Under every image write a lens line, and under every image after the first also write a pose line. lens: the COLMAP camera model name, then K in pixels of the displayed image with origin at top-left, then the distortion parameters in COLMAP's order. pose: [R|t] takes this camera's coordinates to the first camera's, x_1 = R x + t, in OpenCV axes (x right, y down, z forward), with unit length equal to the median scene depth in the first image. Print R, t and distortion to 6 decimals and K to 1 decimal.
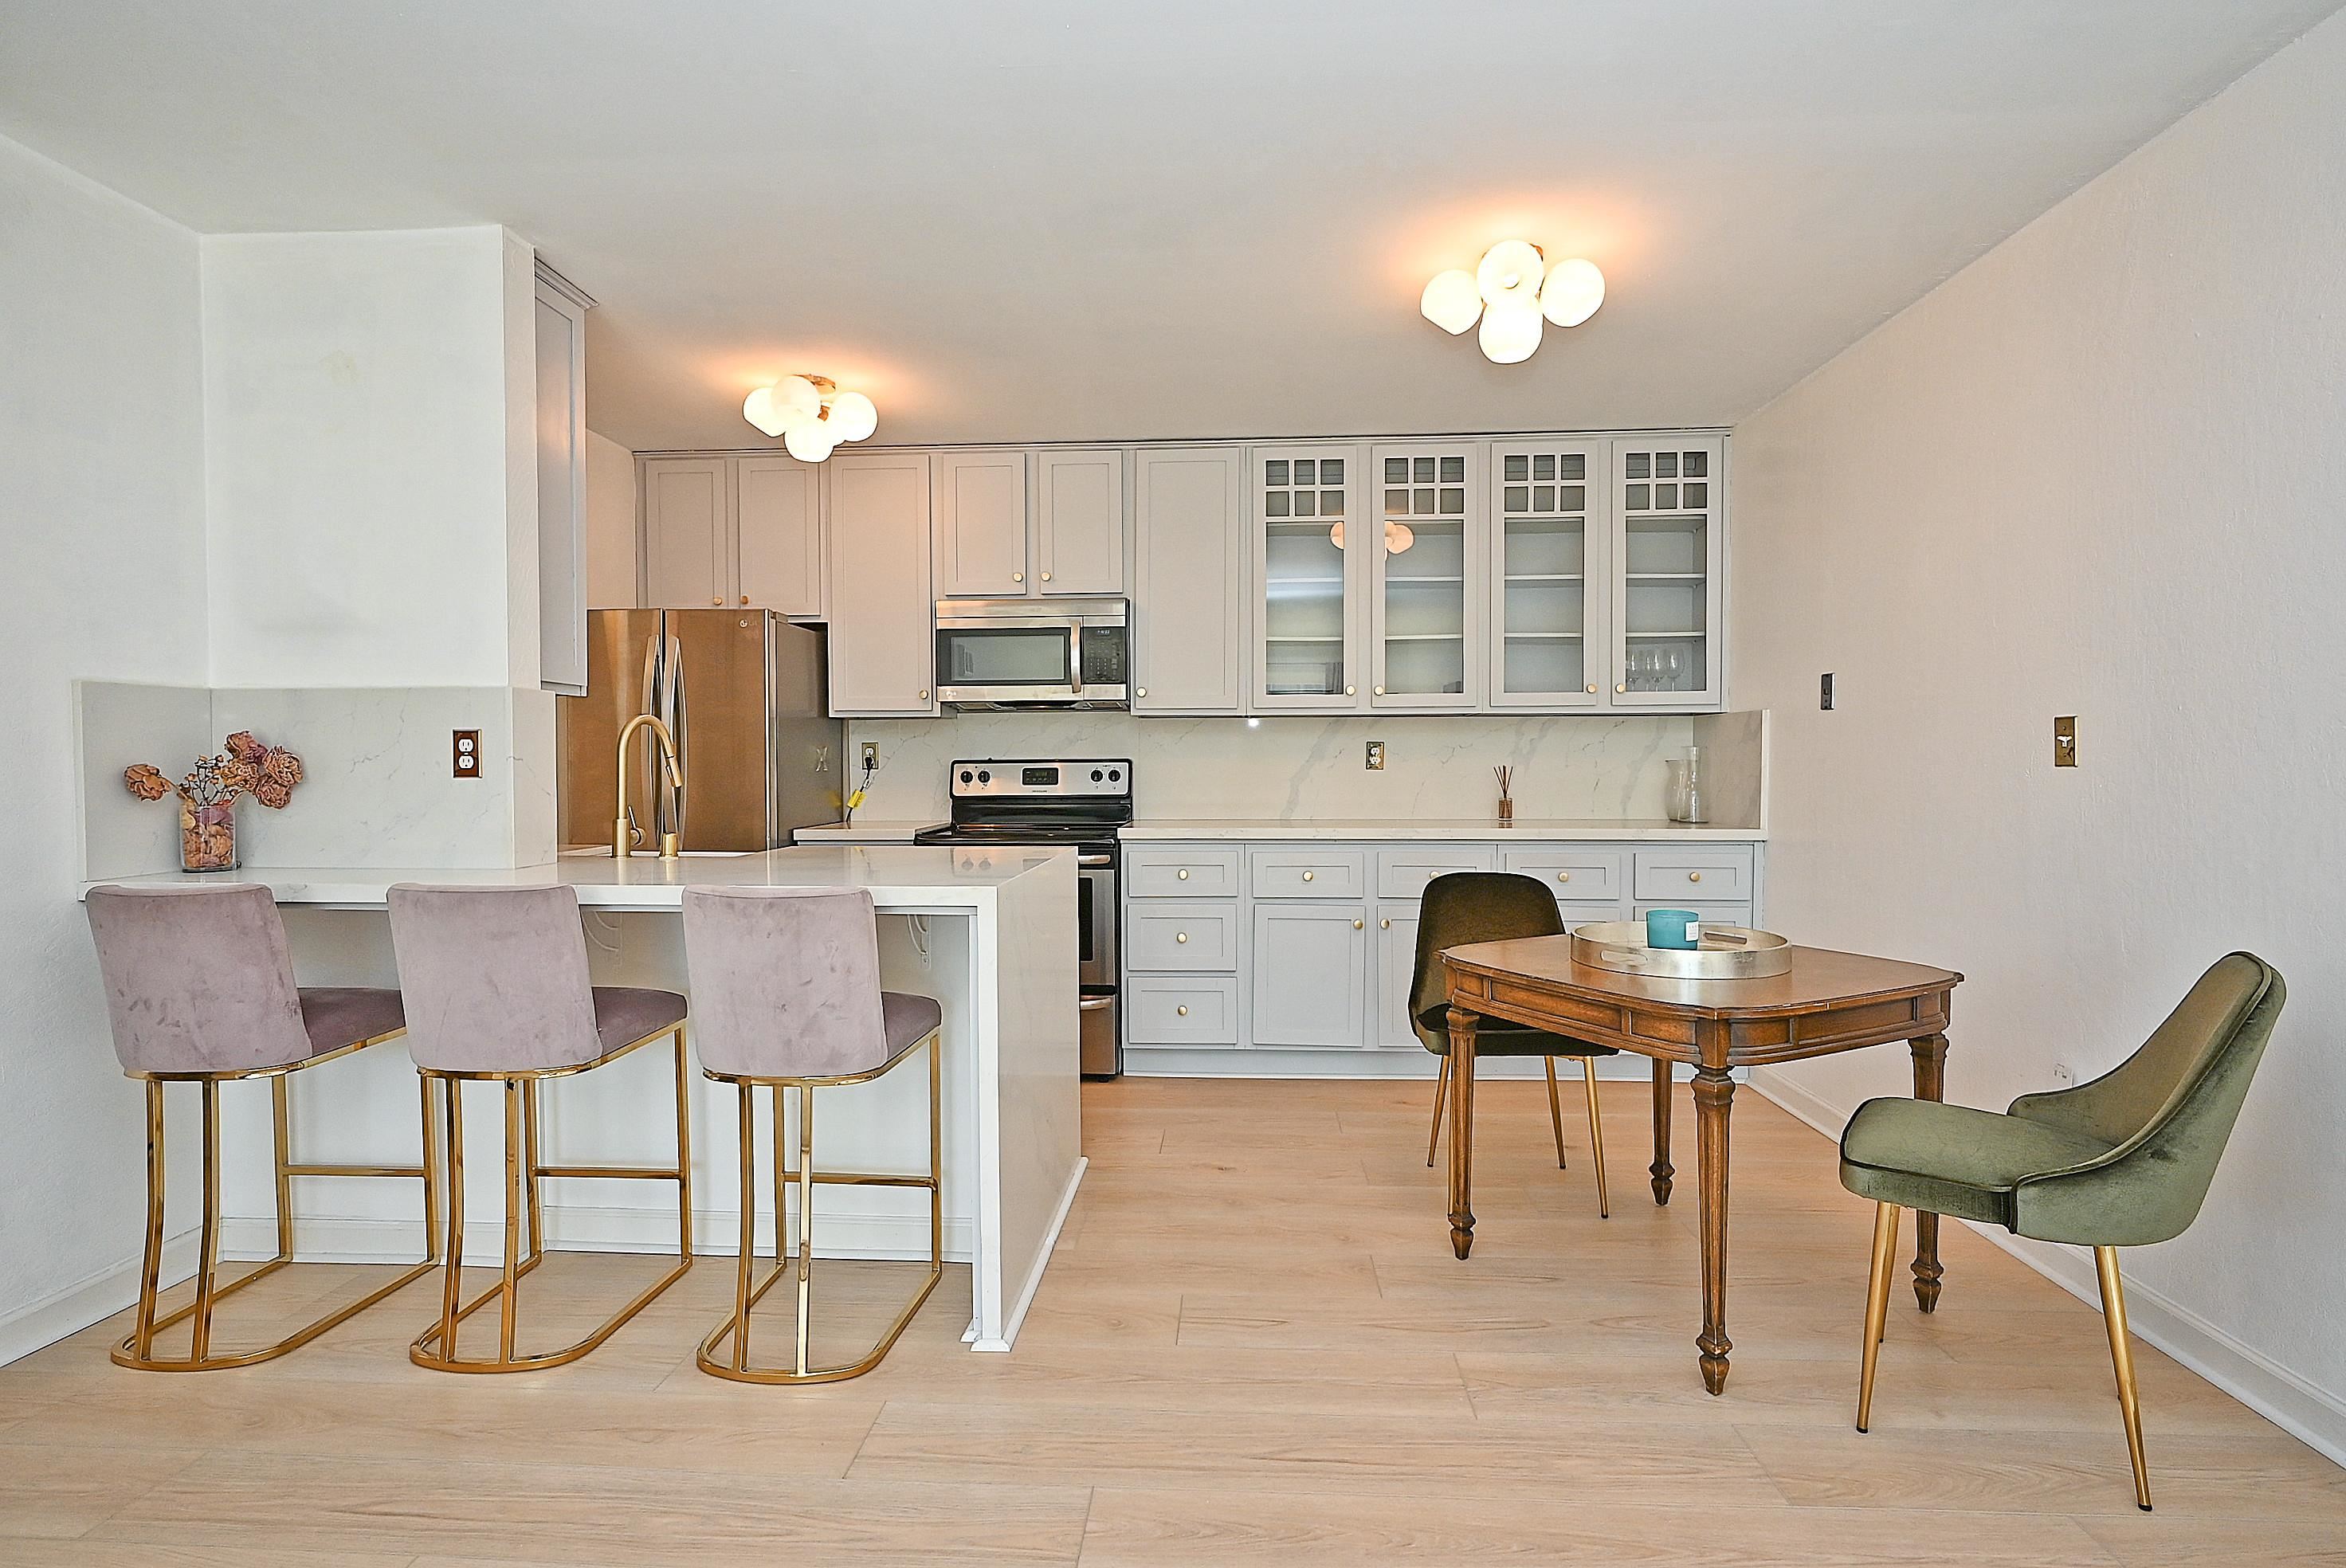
lens RADIAL K [[1182.4, 0, 1169.3], [0, 1182.4, 779.1], [0, 0, 1]] dist [0.002735, -0.000108]
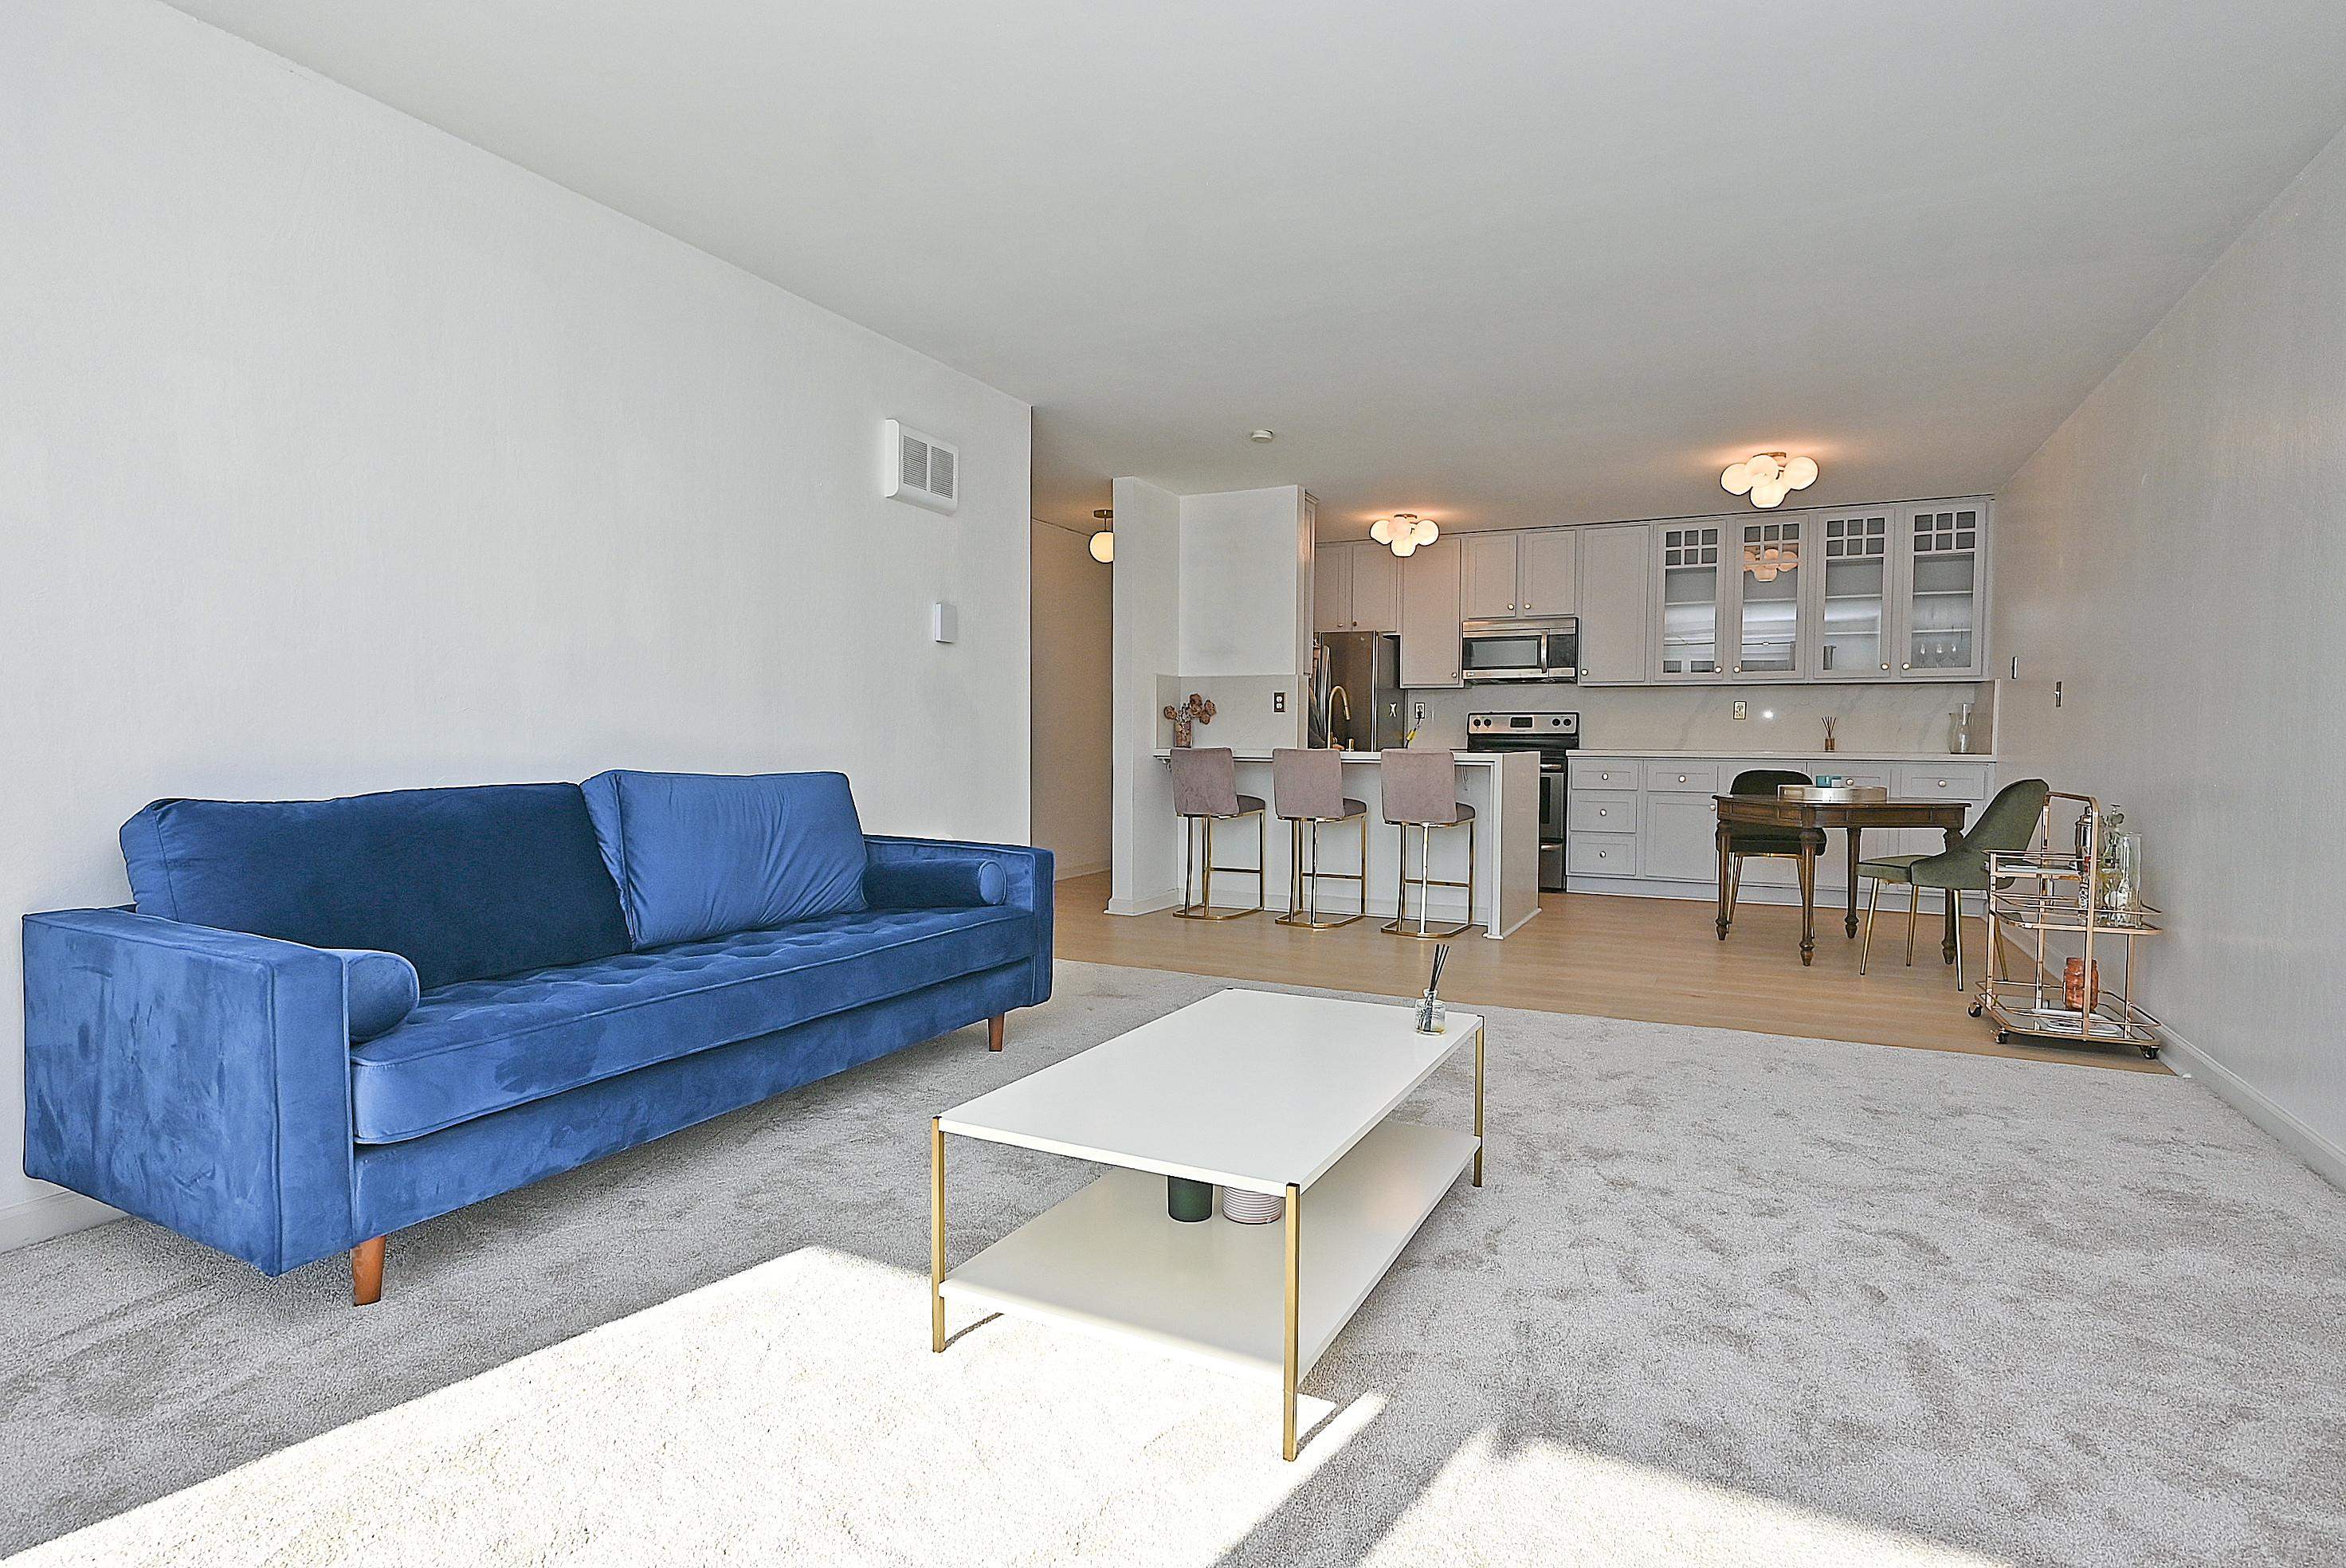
lens RADIAL K [[1182.4, 0, 1173.7], [0, 1182.4, 795.7], [0, 0, 1]] dist [0.002735, -0.000108]
pose [[0.923543, 0.028430, -0.382440, 0.090138], [-0.015548, 0.999204, 0.036731, 0.052794], [0.383180, -0.027976, 0.923250, -0.831897]]
